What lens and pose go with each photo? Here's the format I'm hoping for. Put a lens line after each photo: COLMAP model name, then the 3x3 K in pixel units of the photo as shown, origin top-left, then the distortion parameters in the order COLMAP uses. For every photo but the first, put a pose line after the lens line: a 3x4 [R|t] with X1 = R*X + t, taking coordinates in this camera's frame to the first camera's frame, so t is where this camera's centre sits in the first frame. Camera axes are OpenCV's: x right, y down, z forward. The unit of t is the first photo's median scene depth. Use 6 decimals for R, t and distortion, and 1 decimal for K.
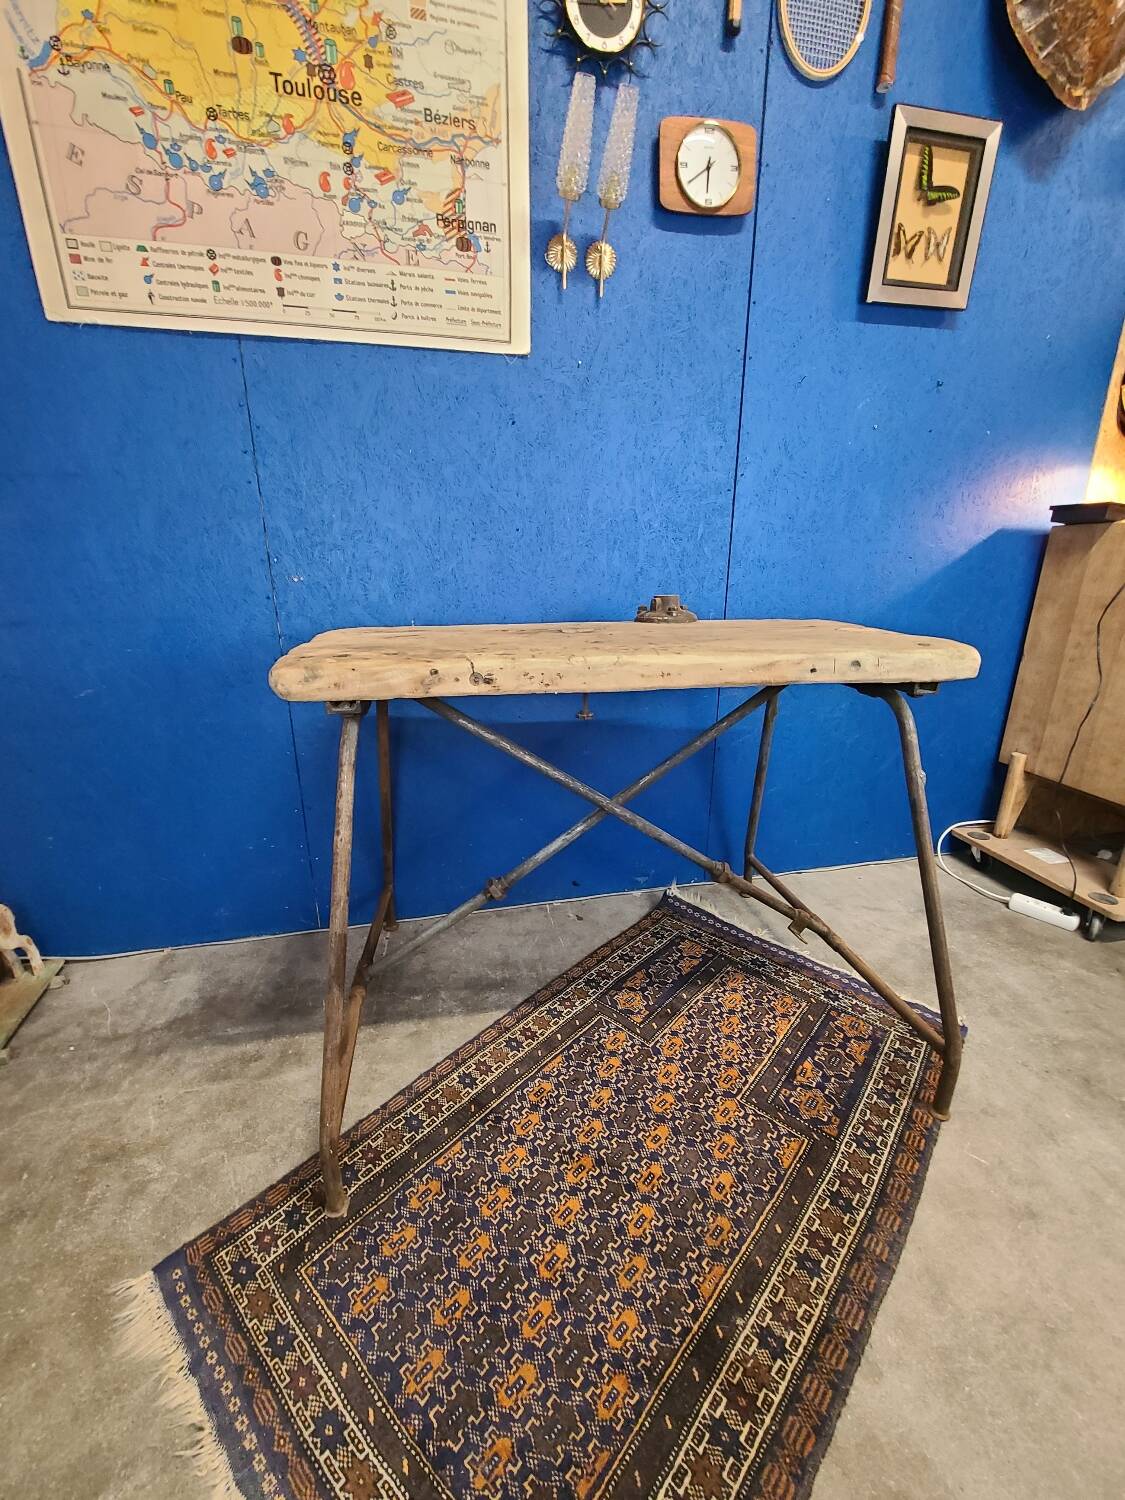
lens RADIAL K [[609.9, 0, 548.5], [0, 609.9, 756.7], [0, 0, 1]] dist [-0.002361, 0.000955]
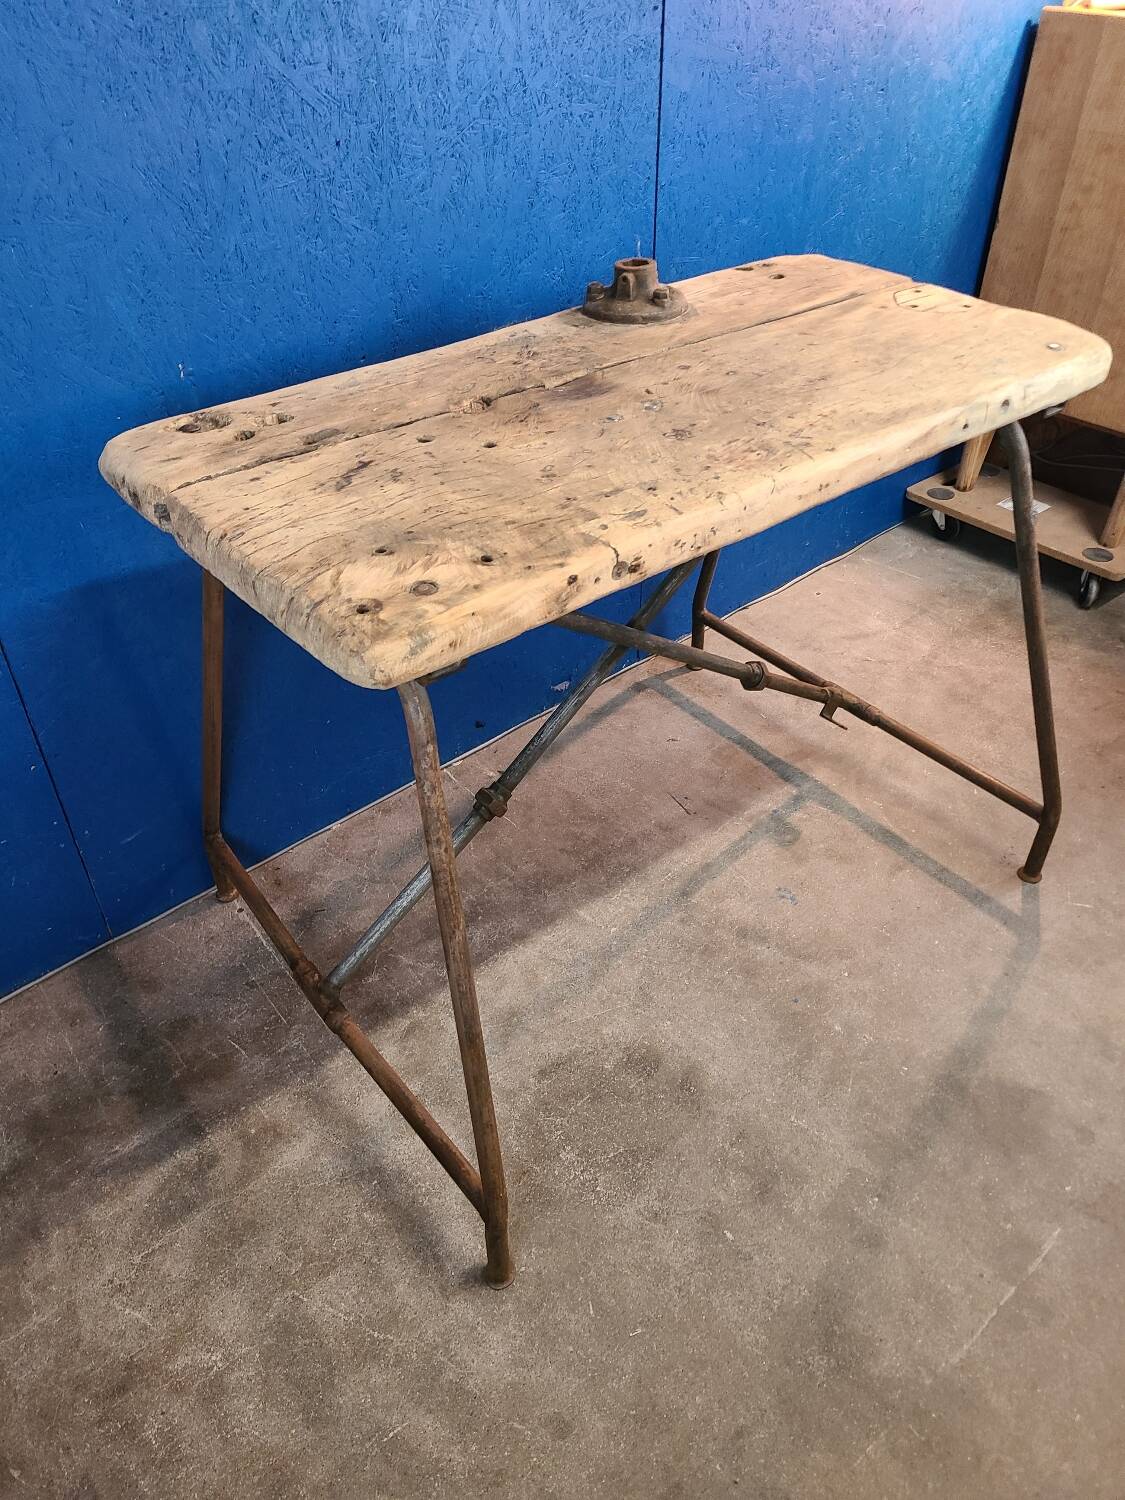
lens RADIAL K [[1122.9, 0, 548.3], [0, 1122.9, 732.2], [0, 0, 1]] dist [0.058655, -0.045388]
pose [[0.881425, -0.297454, 0.366893, -0.413428], [0.154002, 0.915323, 0.372113, -0.260392], [-0.446512, -0.271488, 0.852597, -0.030463]]
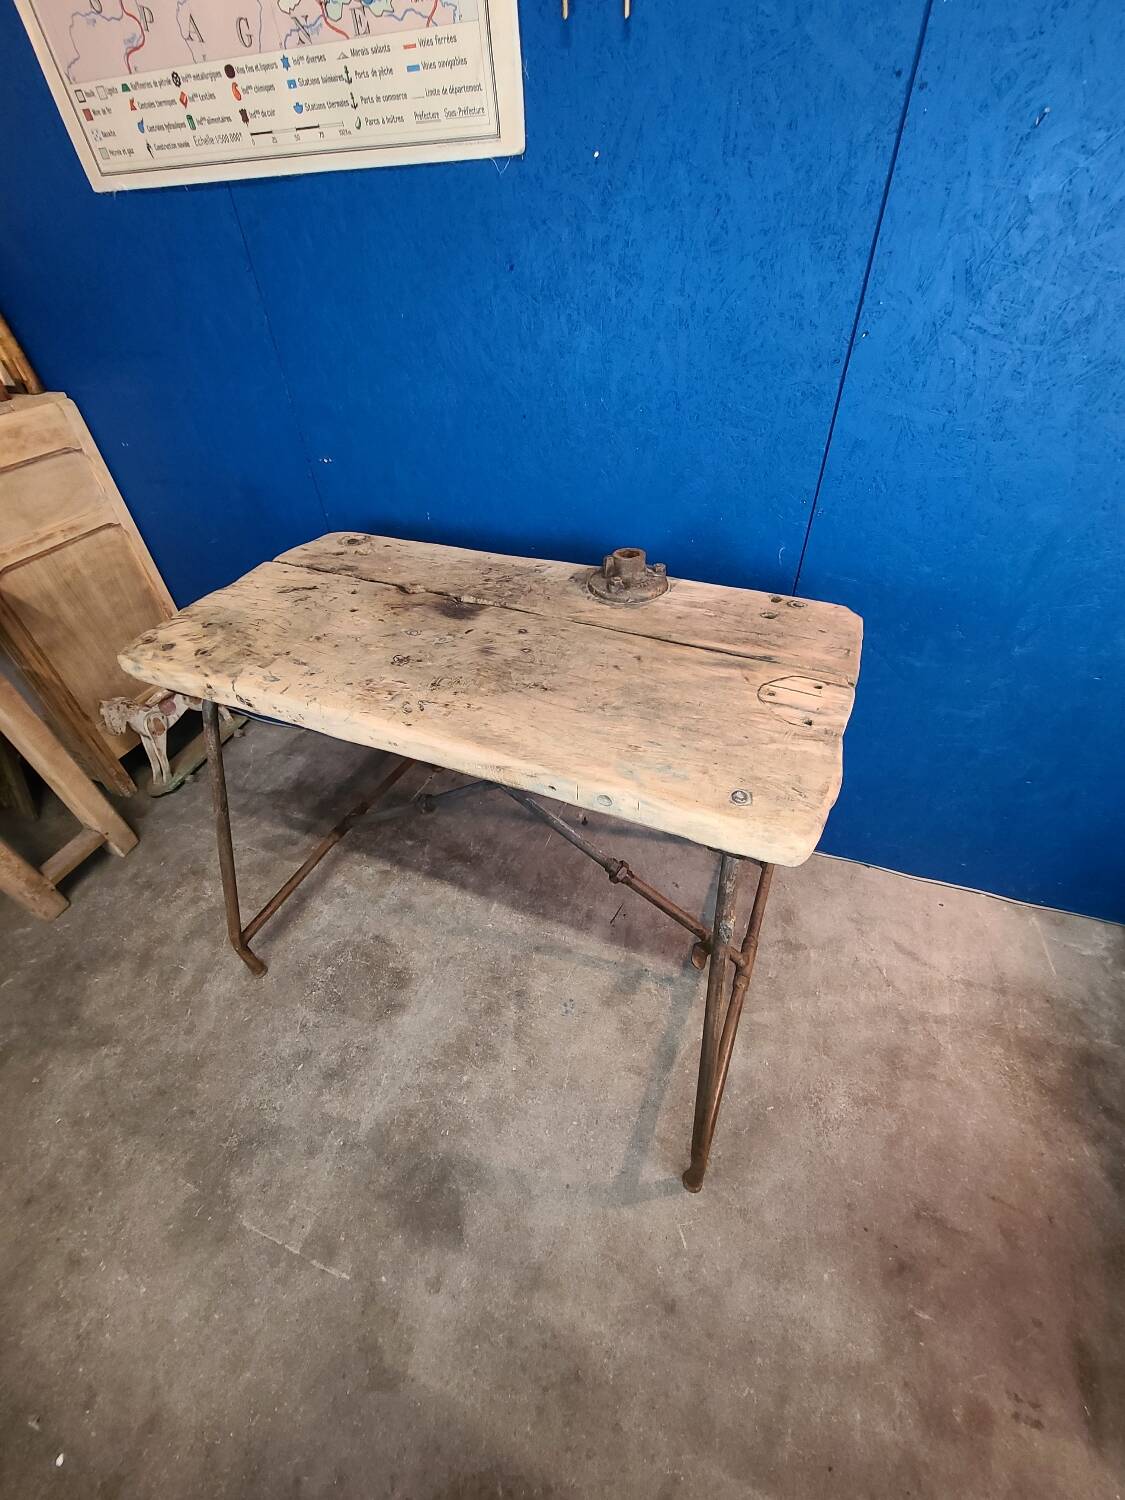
lens RADIAL K [[609.9, 0, 555.9], [0, 609.9, 752.4], [0, 0, 1]] dist [-0.002361, 0.000955]
pose [[0.830994, 0.341527, -0.439100, 0.519882], [-0.125220, 0.883933, 0.450535, -0.365406], [0.542005, -0.319407, 0.777309, 0.258342]]
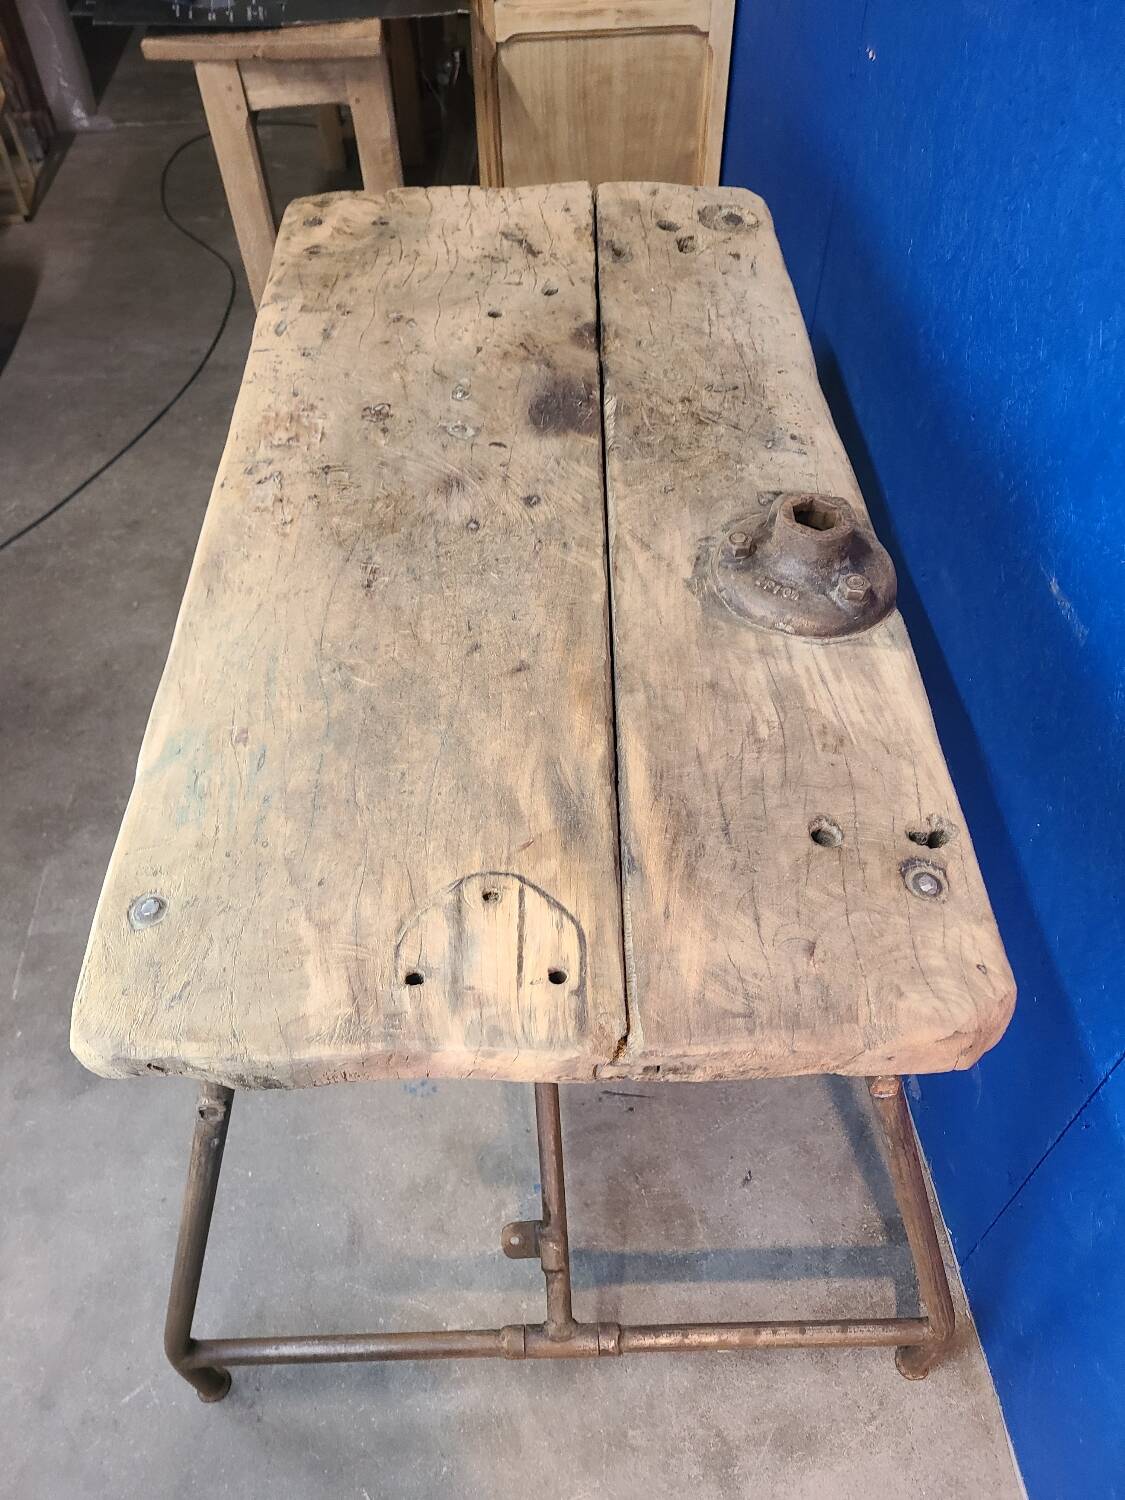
lens RADIAL K [[1122.9, 0, 553.1], [0, 1122.9, 769.6], [0, 0, 1]] dist [0.058655, -0.045388]
pose [[-0.144224, 0.755813, -0.638707, 0.681035], [-0.277216, 0.588749, 0.759293, -0.586503], [0.949921, 0.286568, 0.124612, 0.797786]]
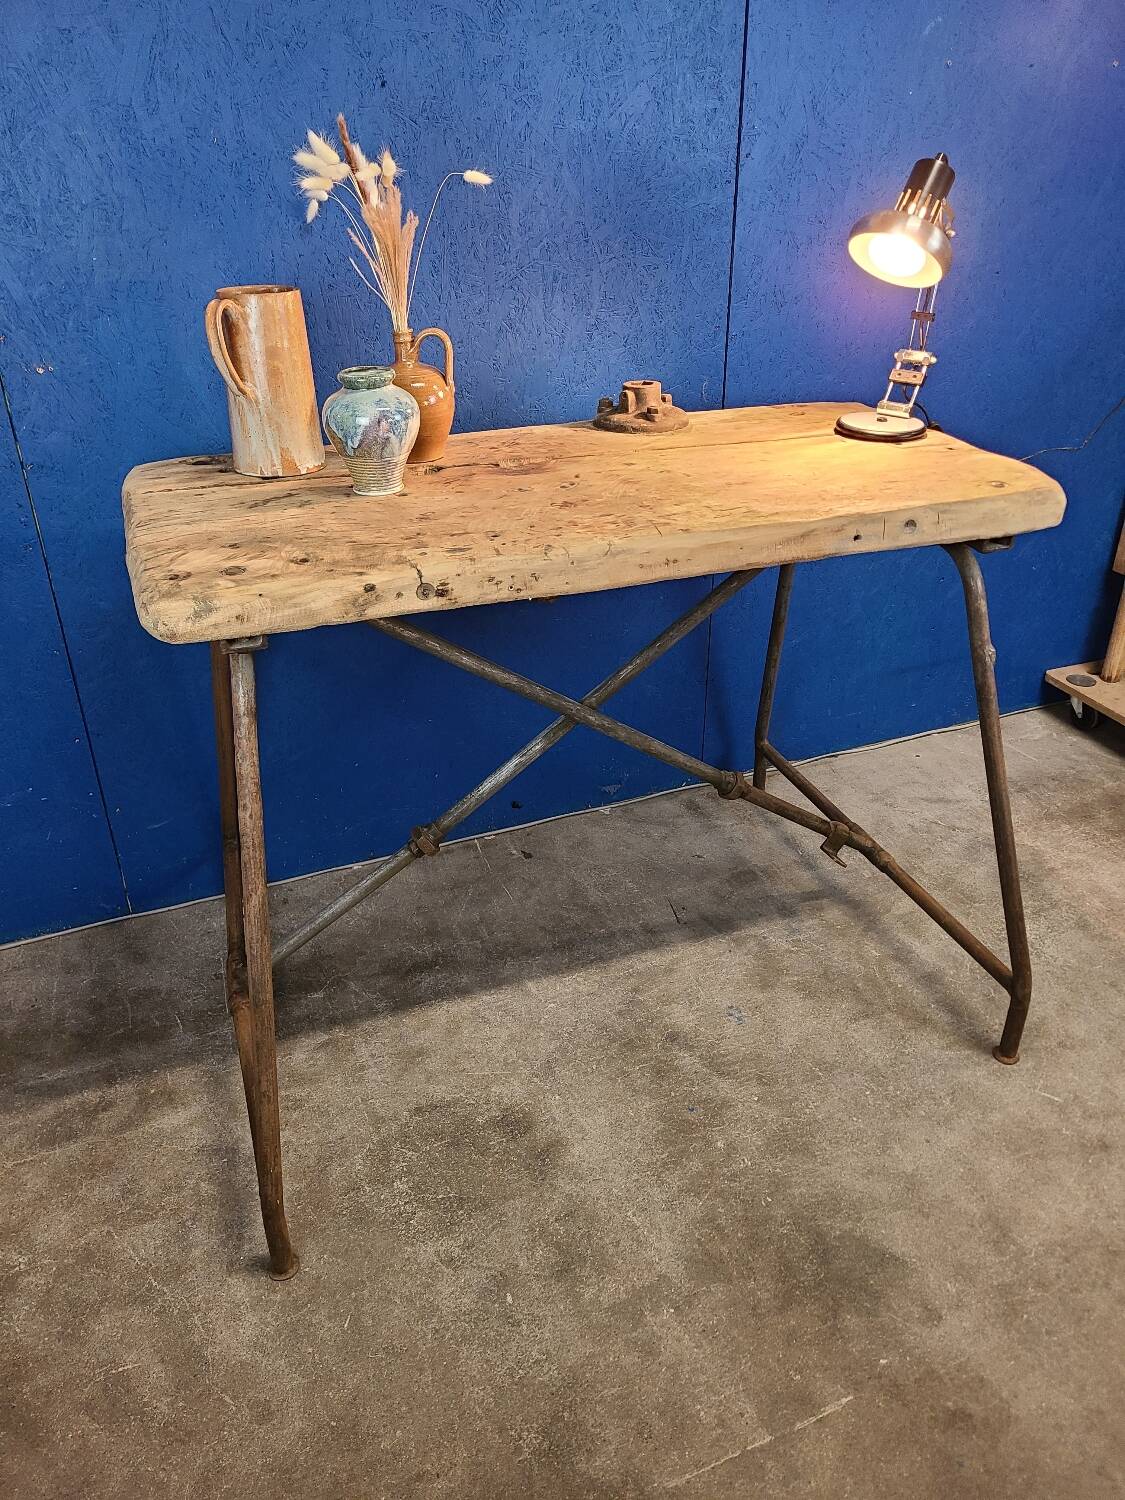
lens RADIAL K [[1122.9, 0, 567.6], [0, 1122.9, 736.1], [0, 0, 1]] dist [0.058655, -0.045388]
pose [[0.984925, -0.085066, 0.150621, -0.102620], [0.054625, 0.979126, 0.195779, -0.128885], [-0.164131, -0.184600, 0.969012, -0.237695]]
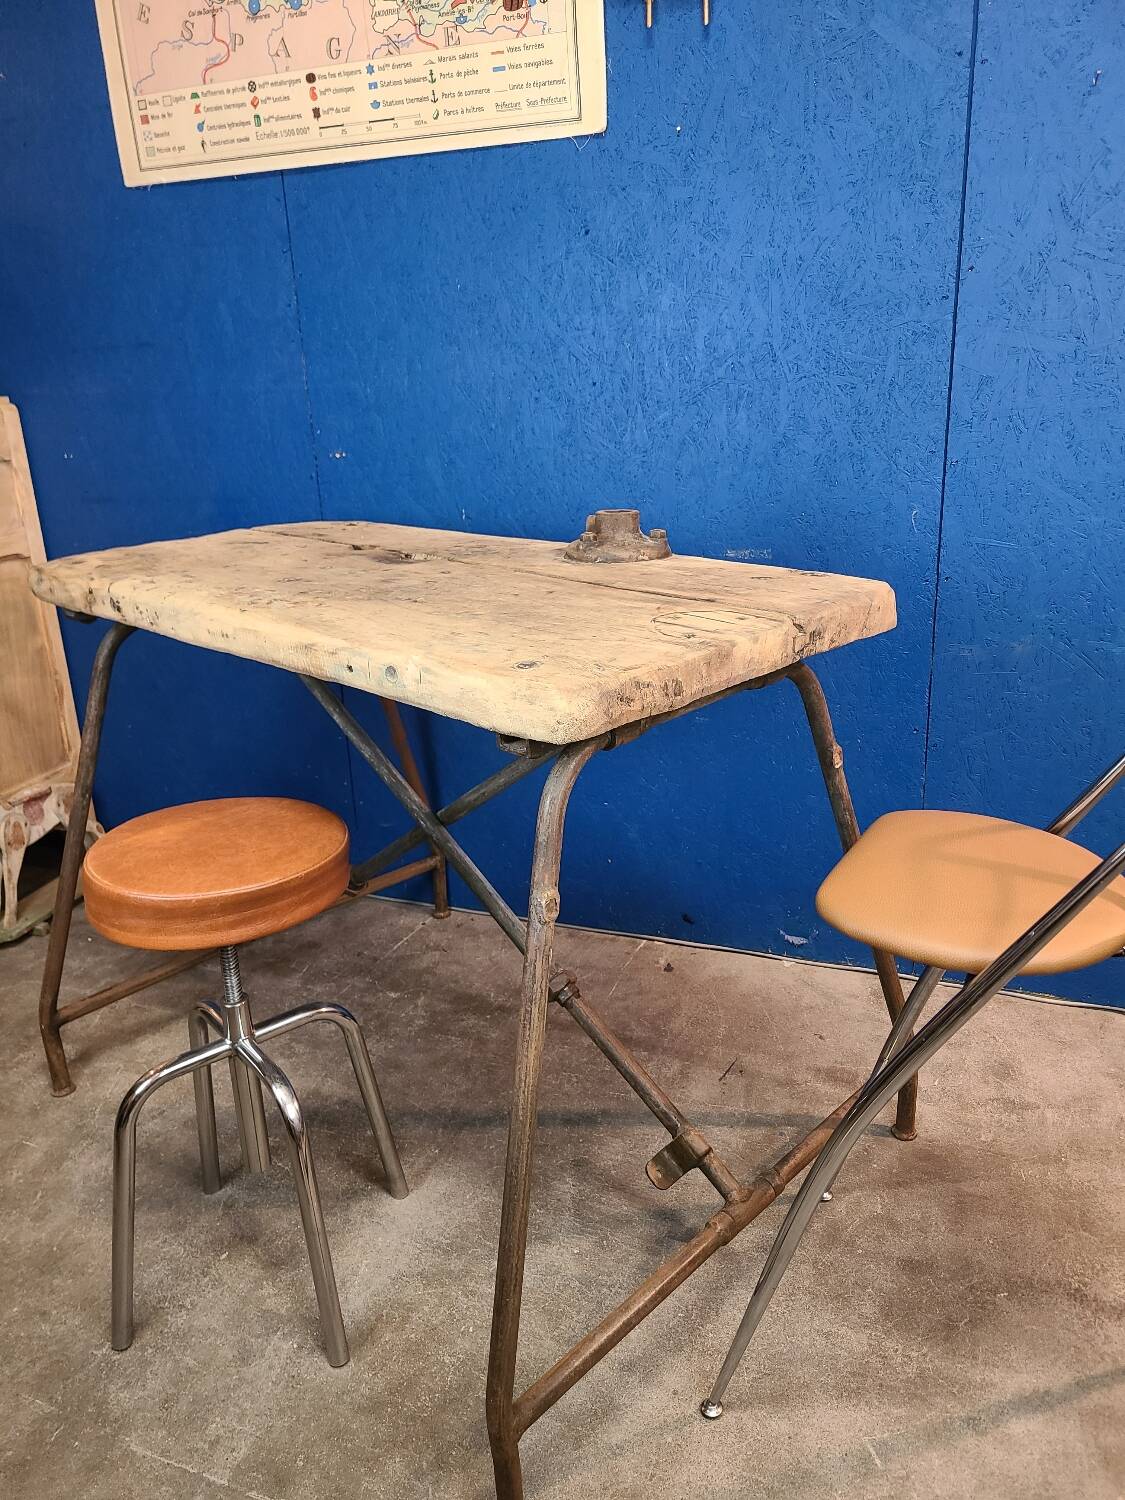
lens RADIAL K [[1122.9, 0, 564.2], [0, 1122.9, 735.2], [0, 0, 1]] dist [0.058655, -0.045388]
pose [[0.824350, 0.149041, -0.546108, 0.717069], [-0.128180, 0.988806, 0.076372, -0.074040], [0.551378, 0.007043, 0.834226, -0.093985]]
